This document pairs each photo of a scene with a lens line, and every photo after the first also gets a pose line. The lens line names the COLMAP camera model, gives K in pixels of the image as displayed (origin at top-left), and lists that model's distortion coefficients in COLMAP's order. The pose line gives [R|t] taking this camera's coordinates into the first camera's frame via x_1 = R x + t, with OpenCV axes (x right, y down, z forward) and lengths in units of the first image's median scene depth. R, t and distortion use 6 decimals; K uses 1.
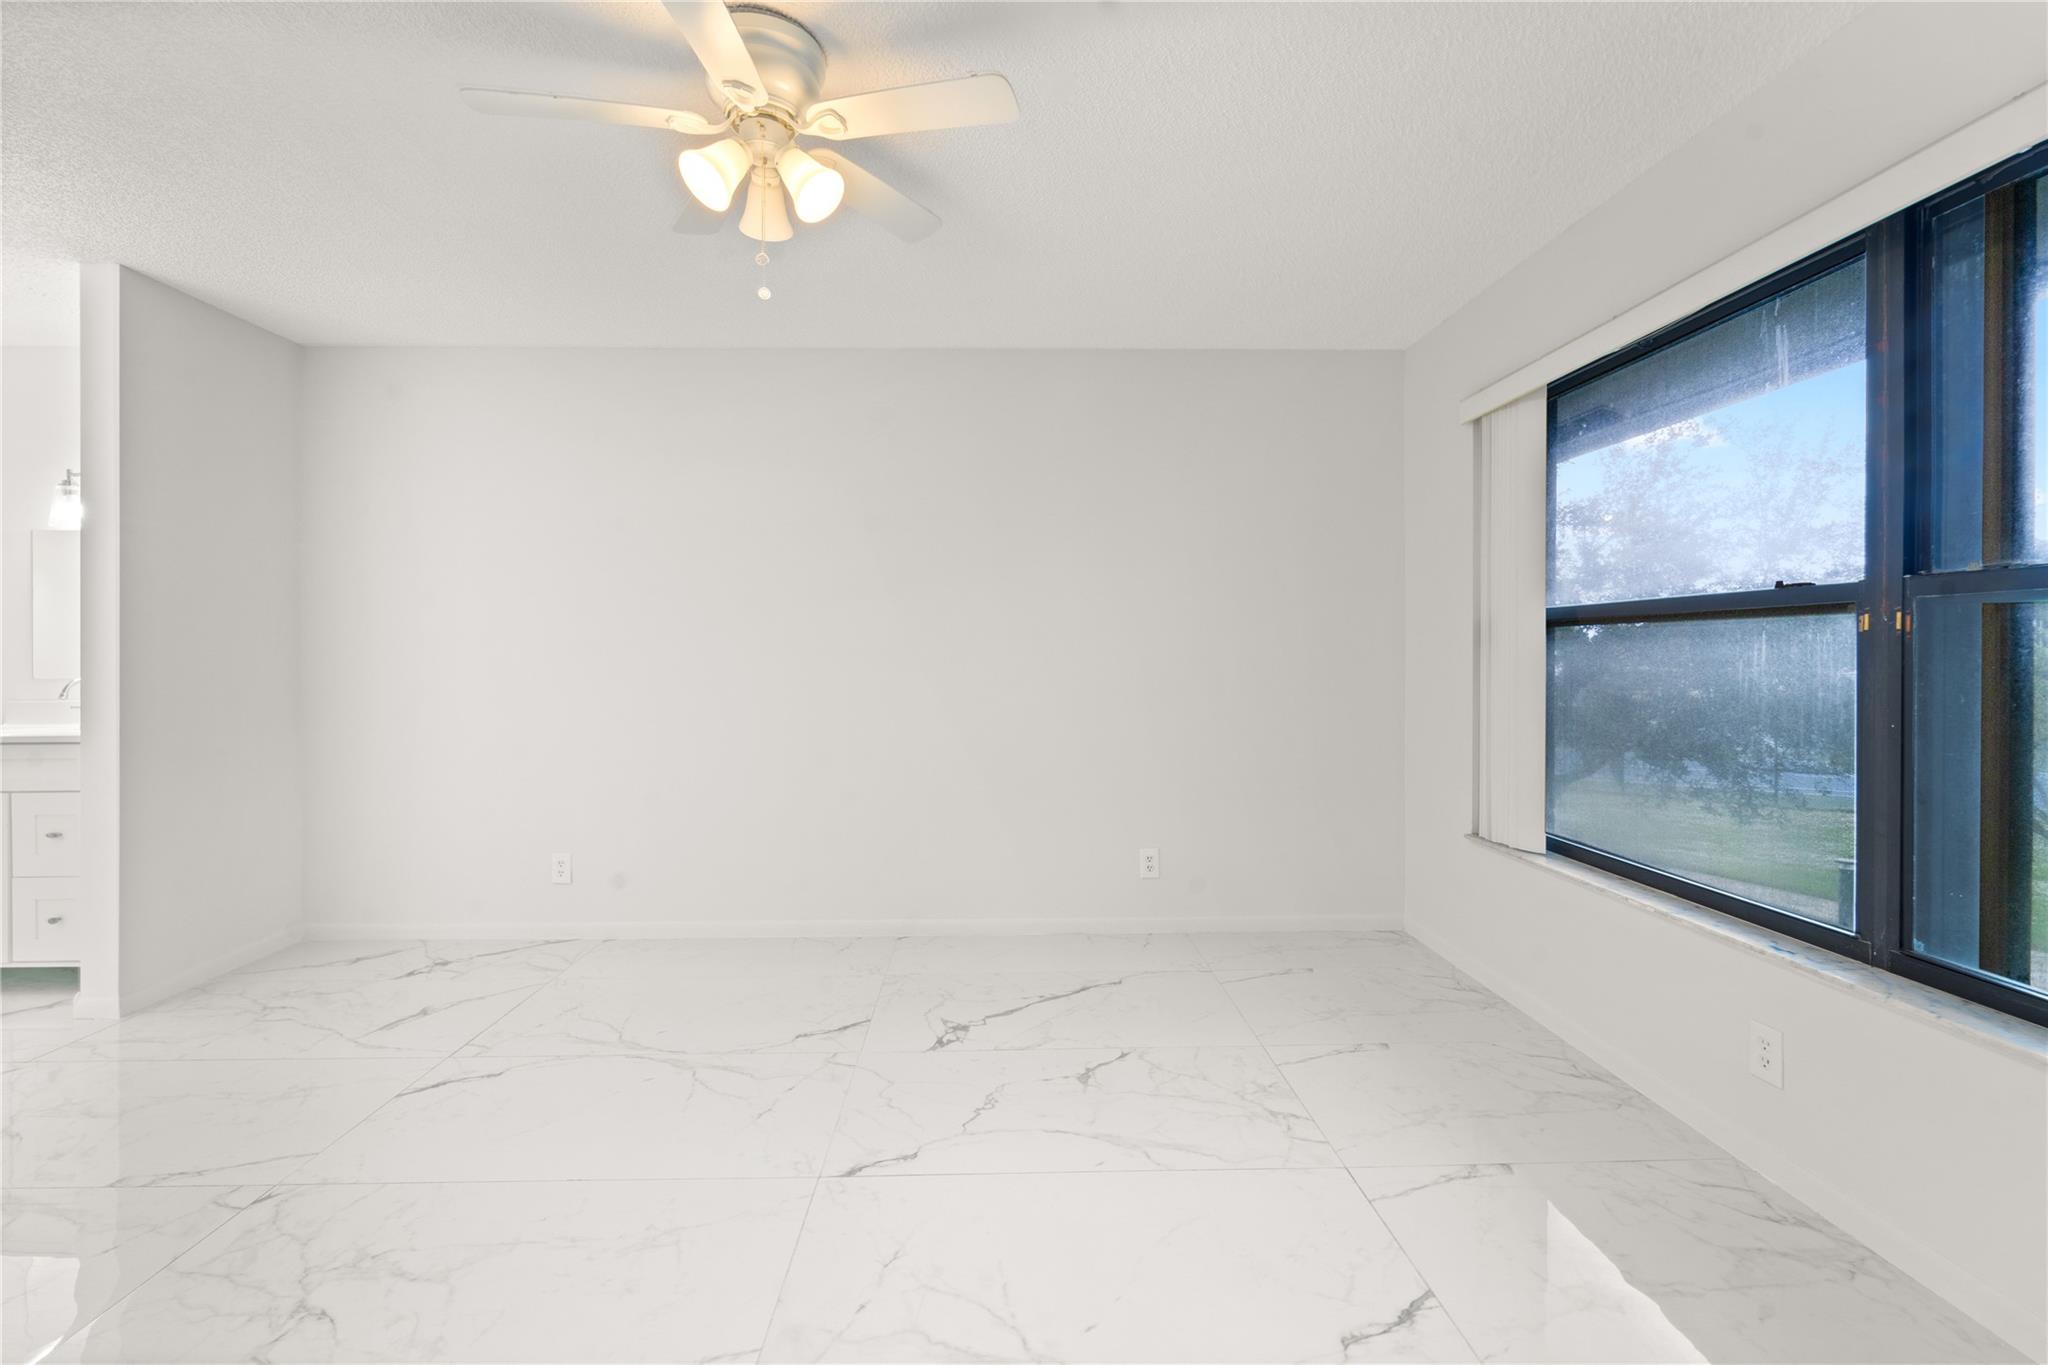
lens RADIAL K [[842.6, 0, 1022.5], [0, 842.6, 653.0], [0, 0, 1]] dist [0.010472, 0.000140]
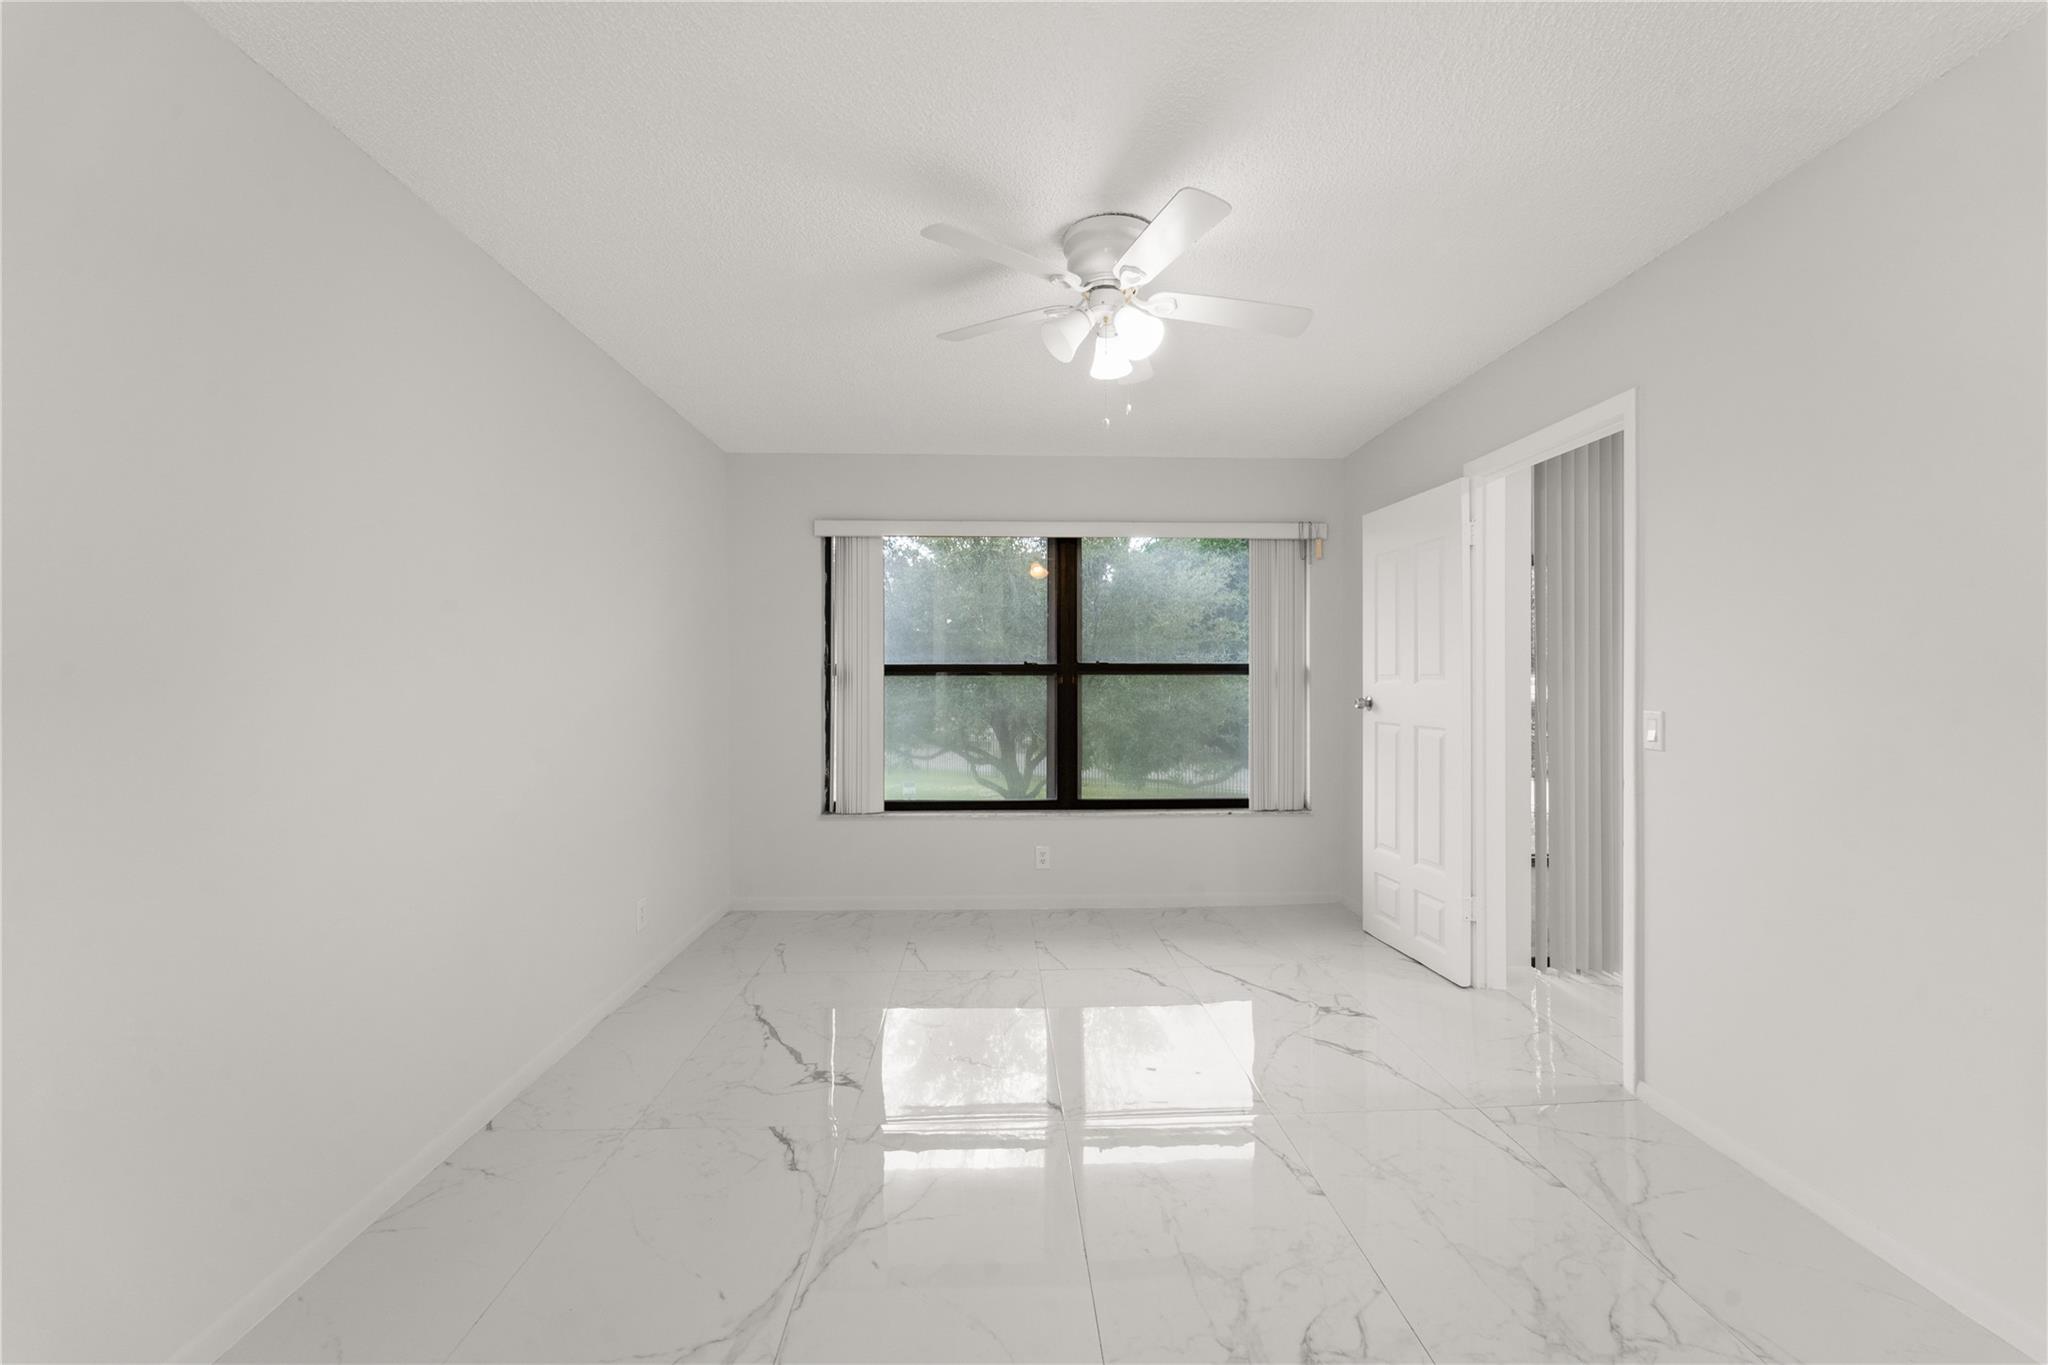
lens RADIAL K [[810.1, 0, 1024.0], [0, 810.1, 682.5], [0, 0, 1]] dist [0.000100, 0.000019]
pose [[-0.002743, 0.001254, 0.999995, -1.078903], [-0.003490, 0.999993, -0.001264, -0.016169], [-0.999990, -0.003493, -0.002738, 0.804235]]
